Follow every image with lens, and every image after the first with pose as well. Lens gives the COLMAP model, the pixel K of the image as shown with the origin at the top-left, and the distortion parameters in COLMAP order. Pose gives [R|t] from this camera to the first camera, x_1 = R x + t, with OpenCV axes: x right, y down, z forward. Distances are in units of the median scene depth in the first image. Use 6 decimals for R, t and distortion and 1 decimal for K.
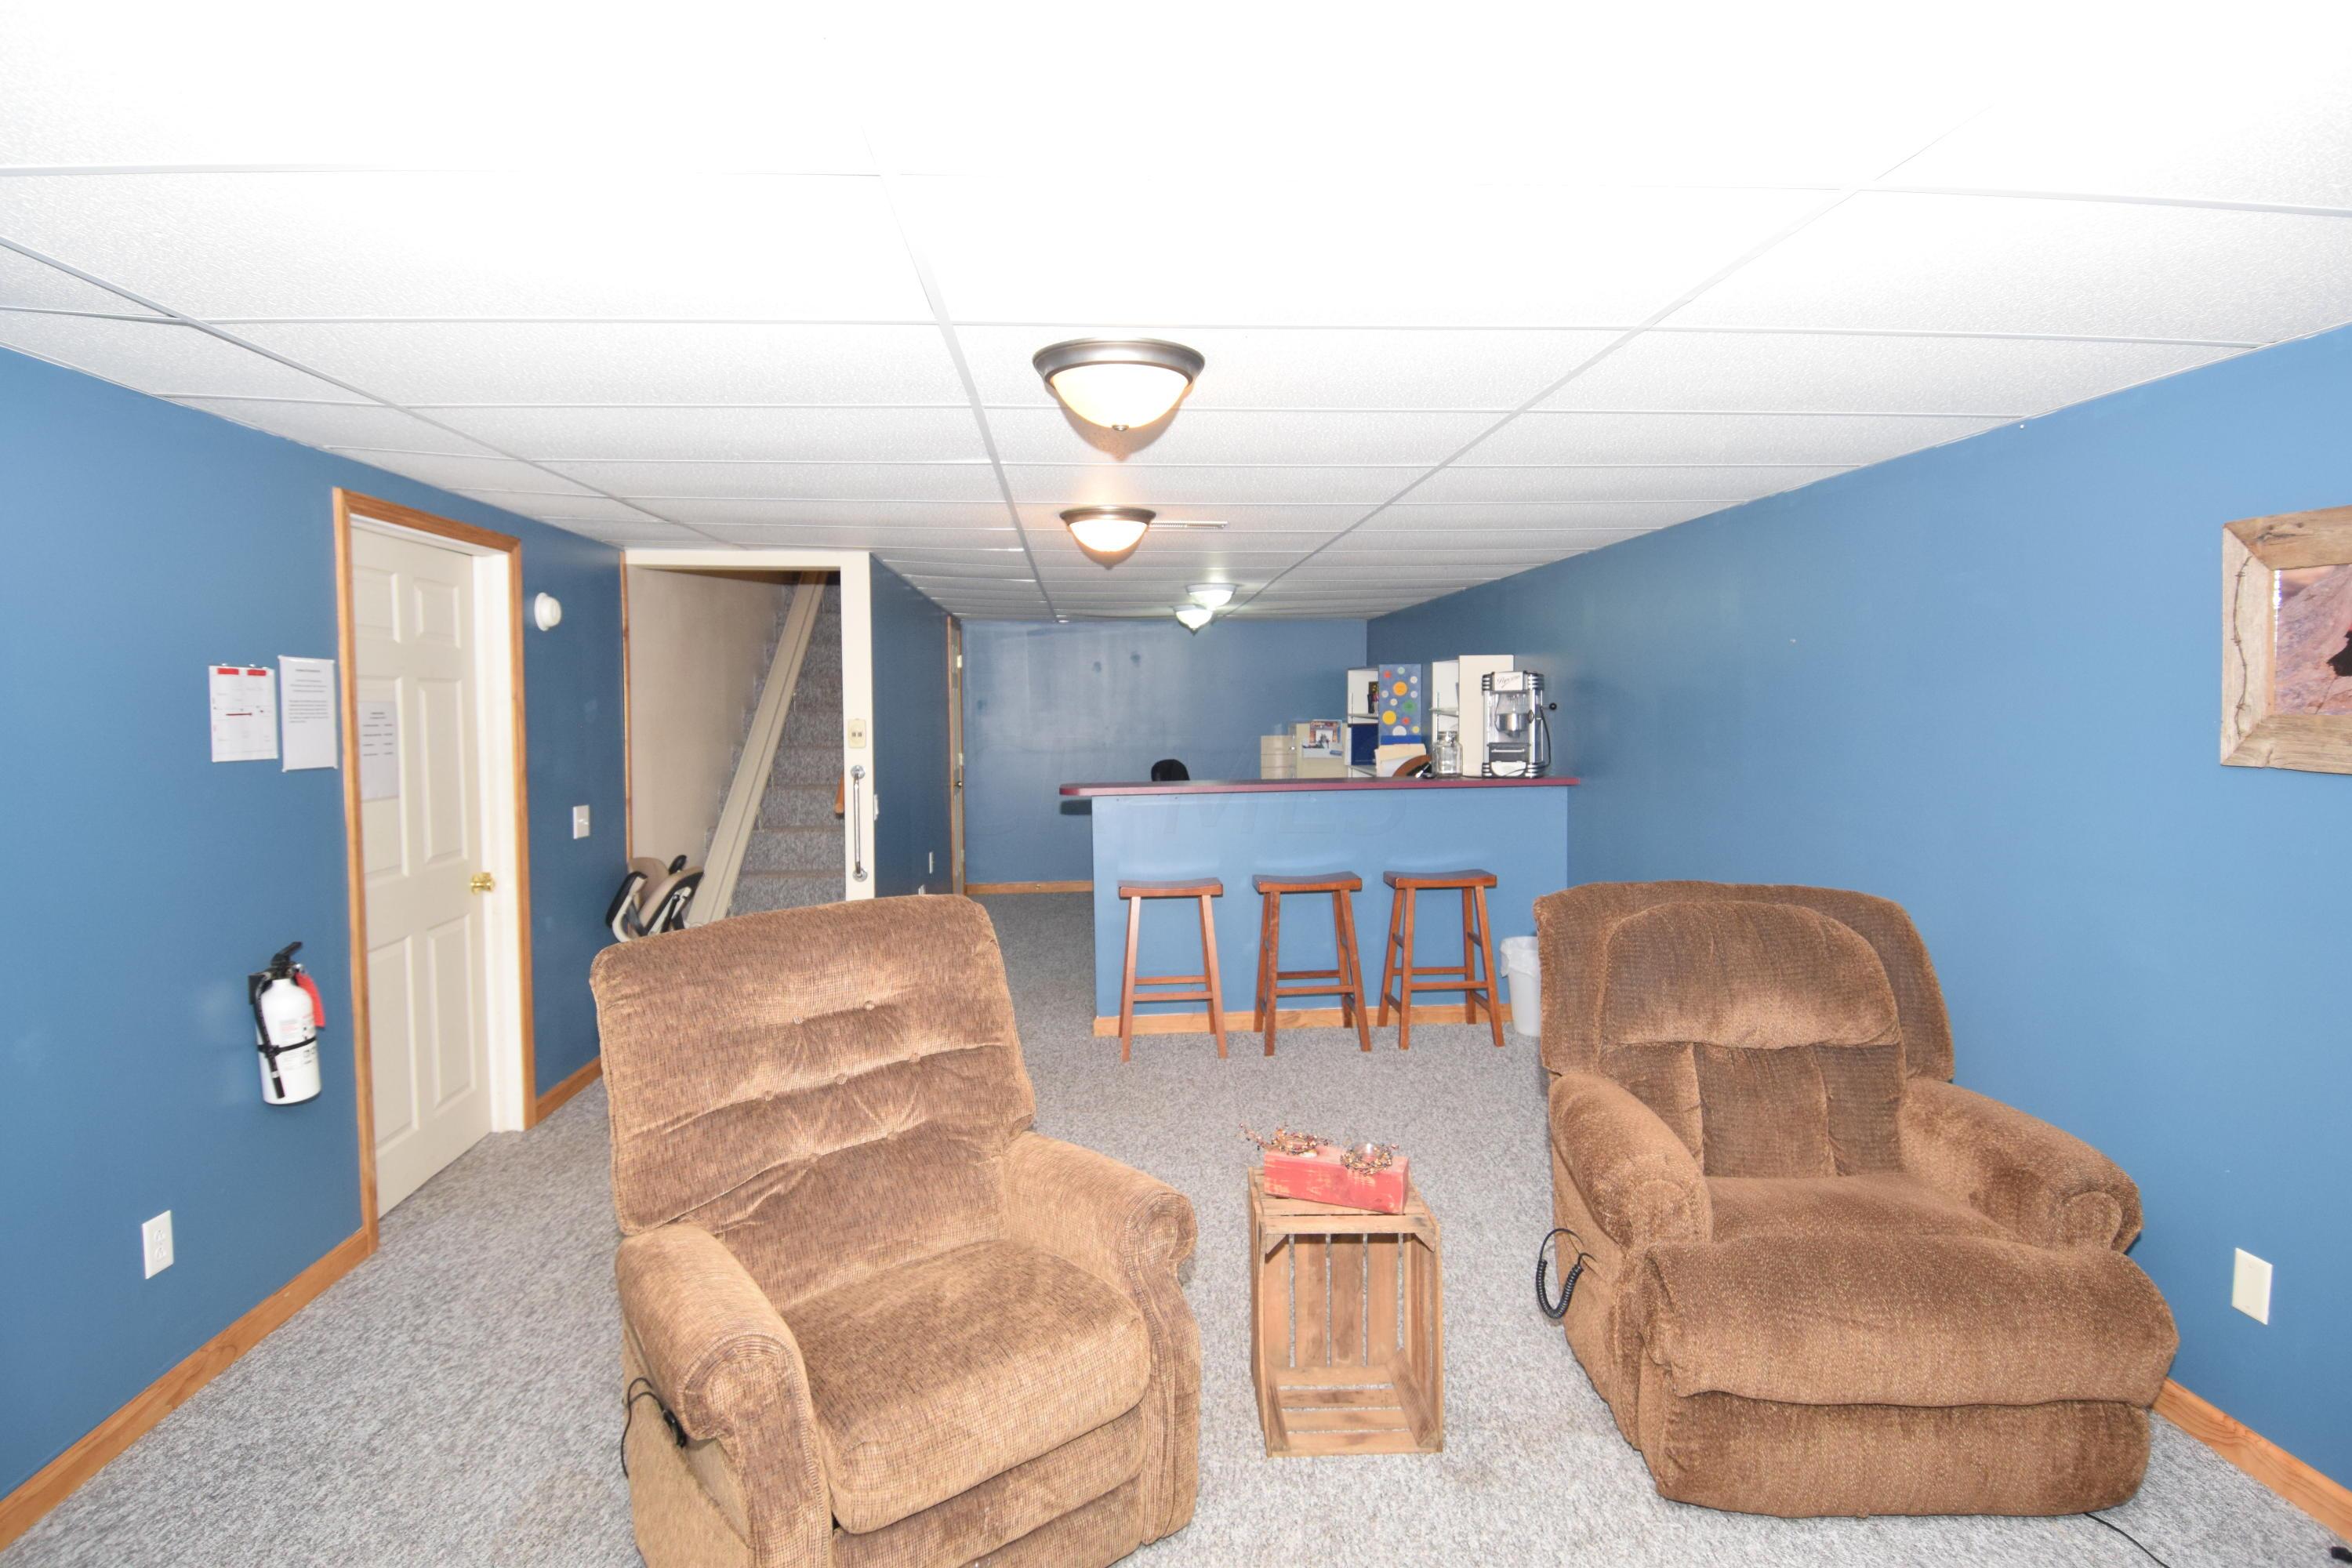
lens RADIAL K [[1227.0, 0, 1174.1], [0, 1227.0, 776.6], [0, 0, 1]] dist [0.053898, -0.058460]
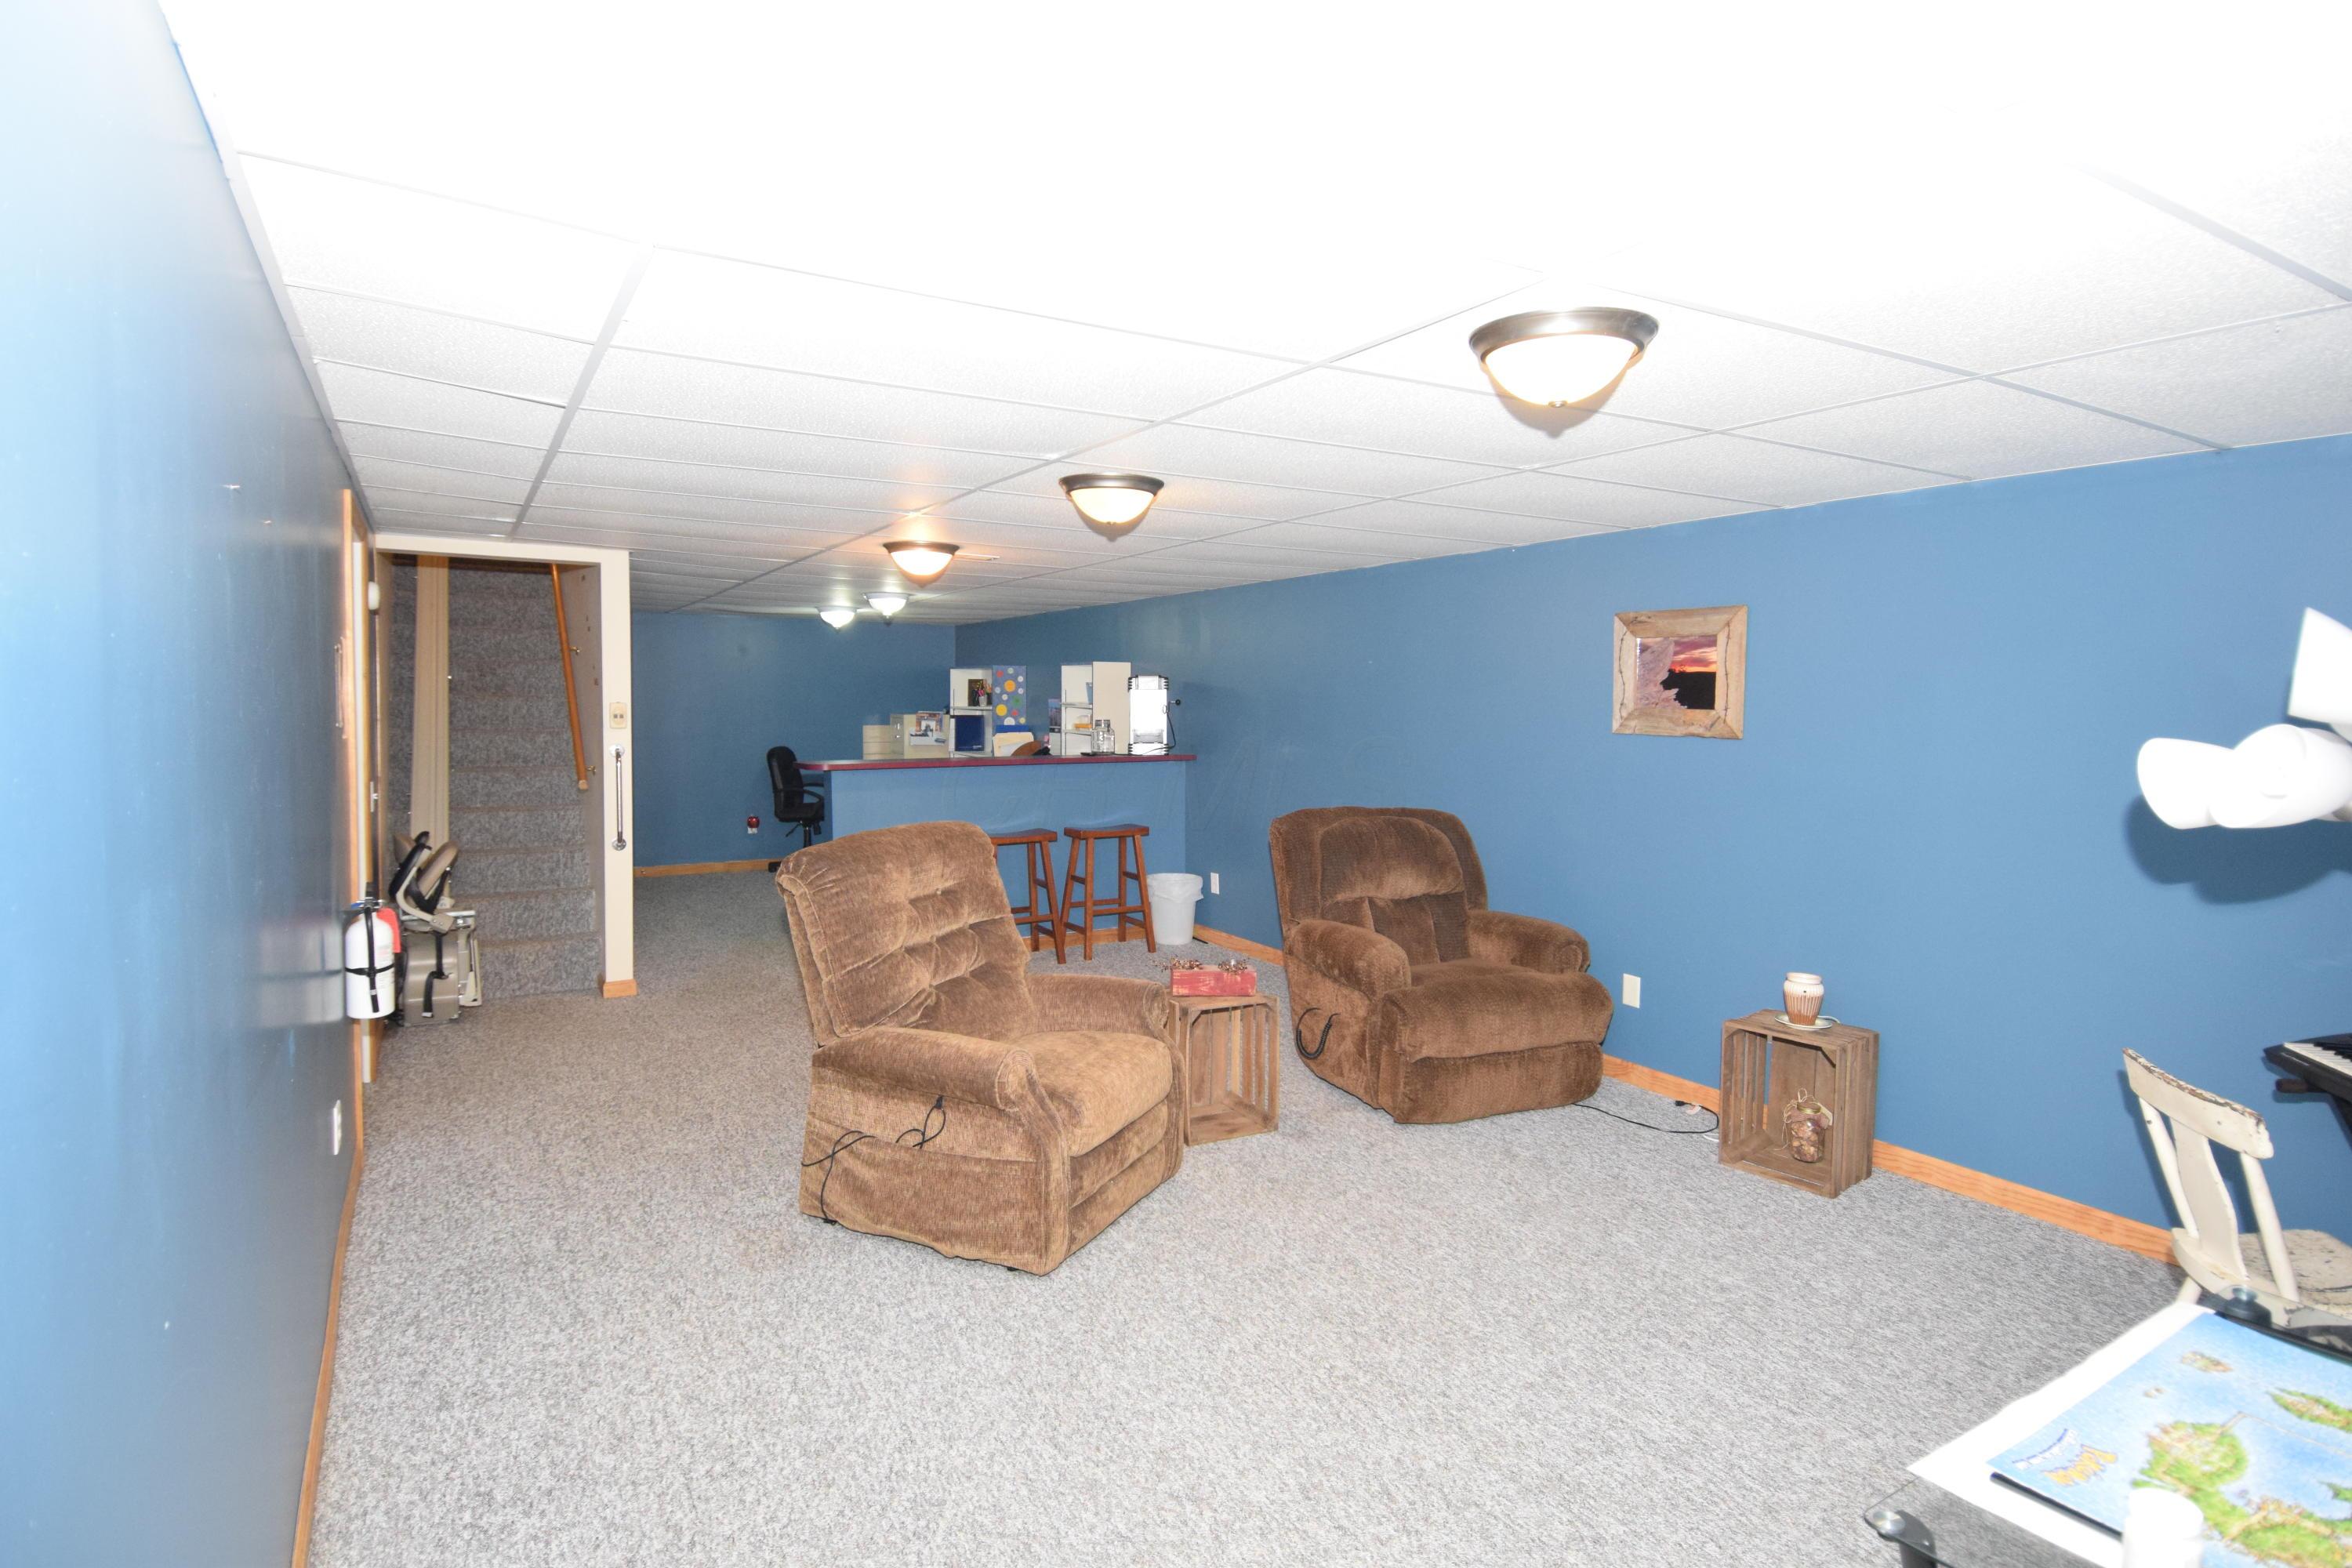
lens RADIAL K [[1227.0, 0, 1174.1], [0, 1227.0, 776.6], [0, 0, 1]] dist [0.053898, -0.058460]
pose [[0.897249, -0.010839, 0.441392, -0.557663], [0.010052, 0.999941, 0.004123, 0.037092], [-0.441411, 0.000738, 0.897305, -0.398482]]
